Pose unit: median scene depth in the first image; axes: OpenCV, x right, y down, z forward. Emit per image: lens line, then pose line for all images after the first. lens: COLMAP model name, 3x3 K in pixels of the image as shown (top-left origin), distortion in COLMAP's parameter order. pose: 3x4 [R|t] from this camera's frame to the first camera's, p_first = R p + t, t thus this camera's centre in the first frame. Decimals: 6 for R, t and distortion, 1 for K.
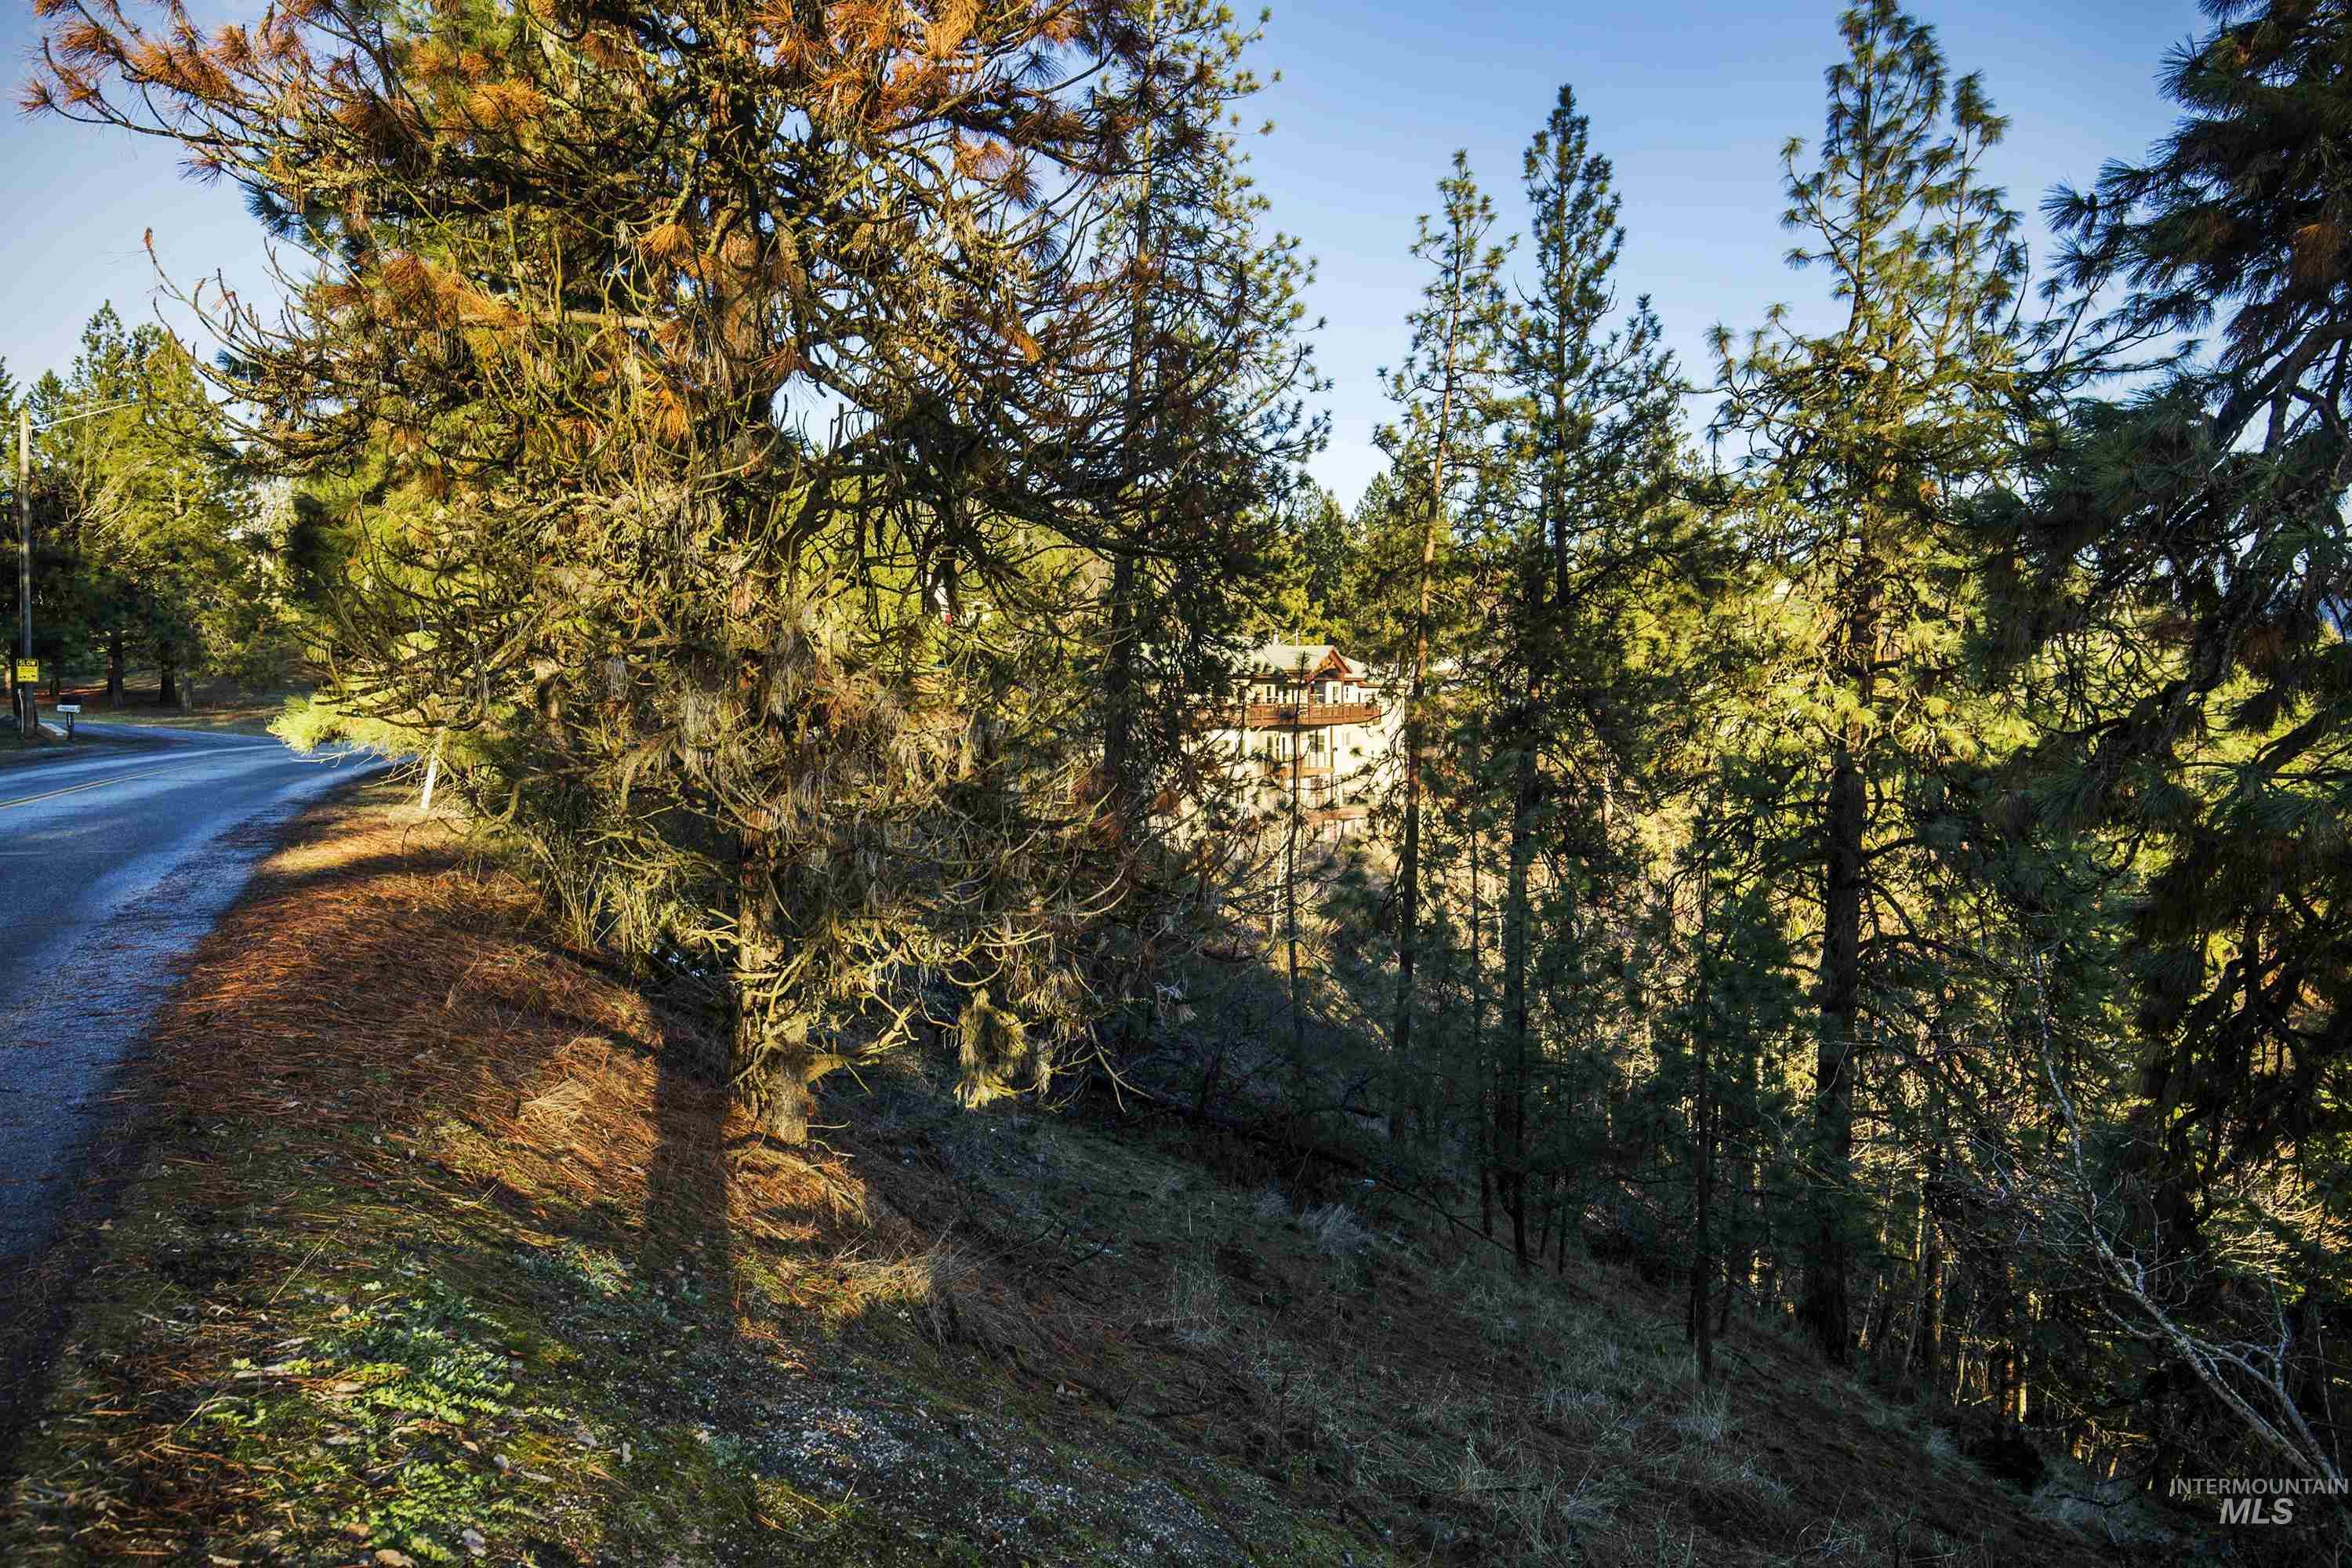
lens RADIAL K [[1532.1, 0, 1166.7], [0, 1532.1, 781.2], [0, 0, 1]] dist [0.060645, -0.005044]
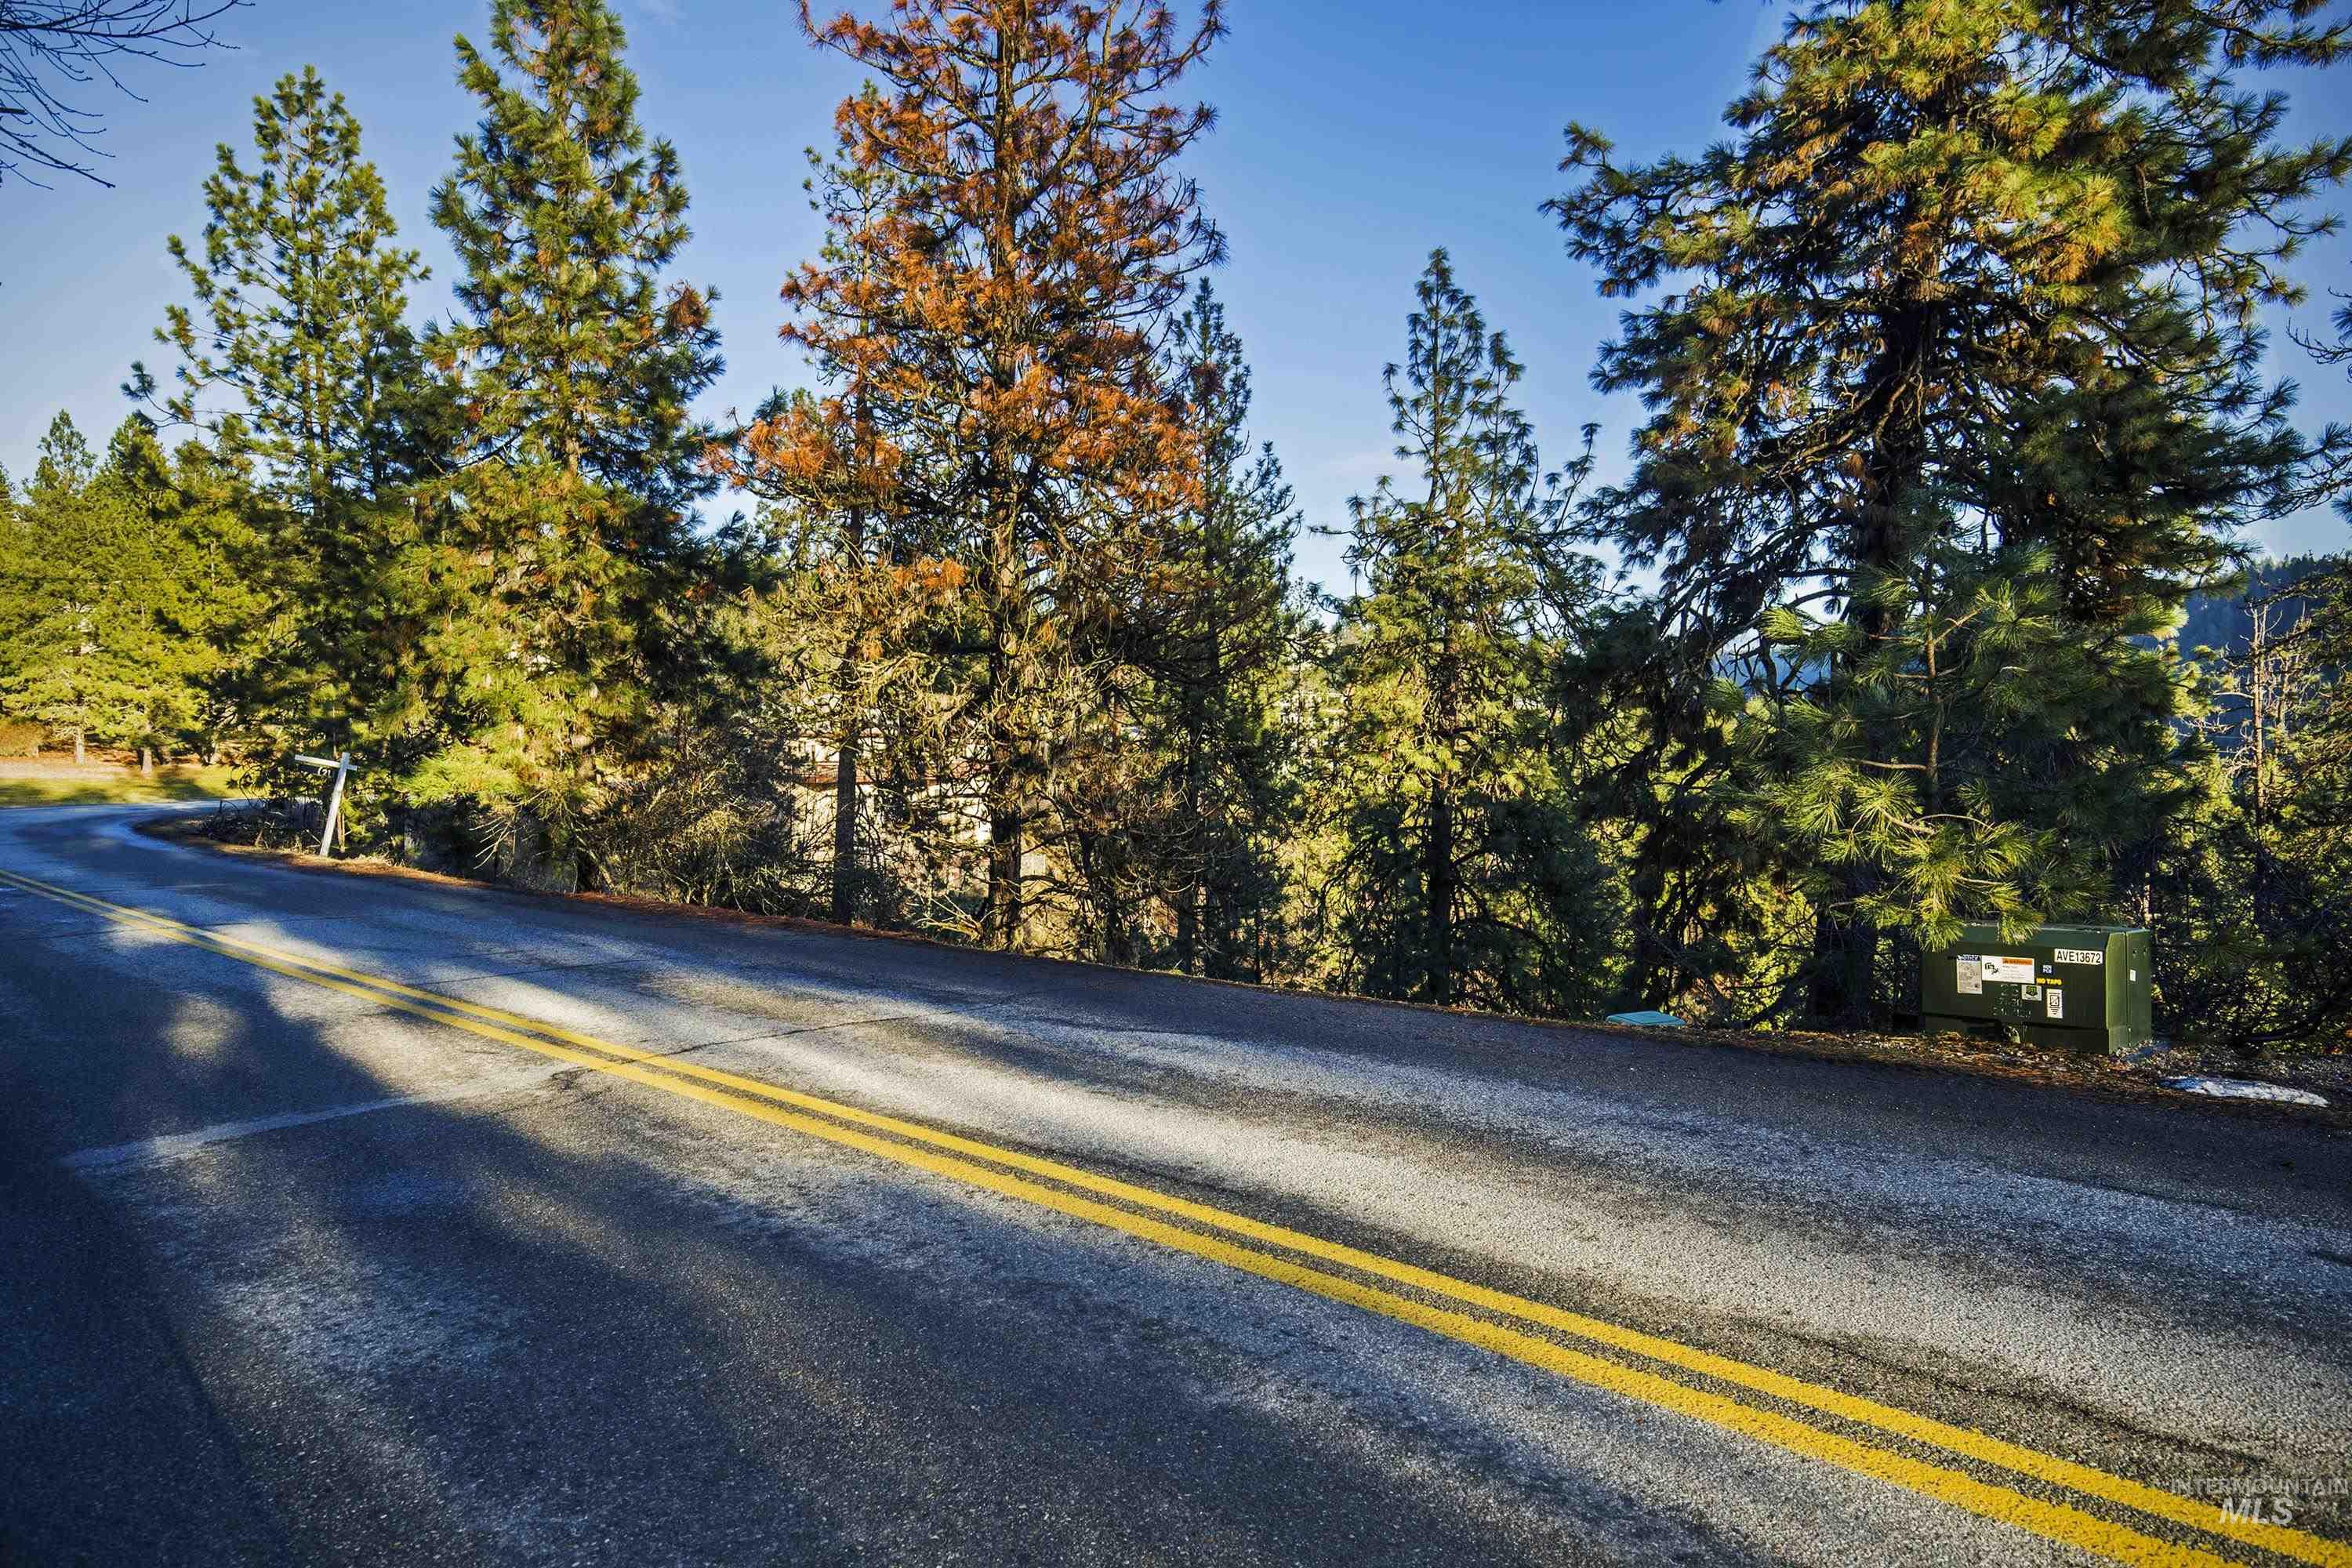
lens RADIAL K [[1532.1, 0, 1181.1], [0, 1532.1, 785.2], [0, 0, 1]] dist [0.060645, -0.005044]
pose [[0.957190, -0.015021, 0.289070, -0.199373], [0.024931, 0.999220, -0.030631, 0.013326], [-0.288384, 0.036527, 0.956818, -0.284958]]
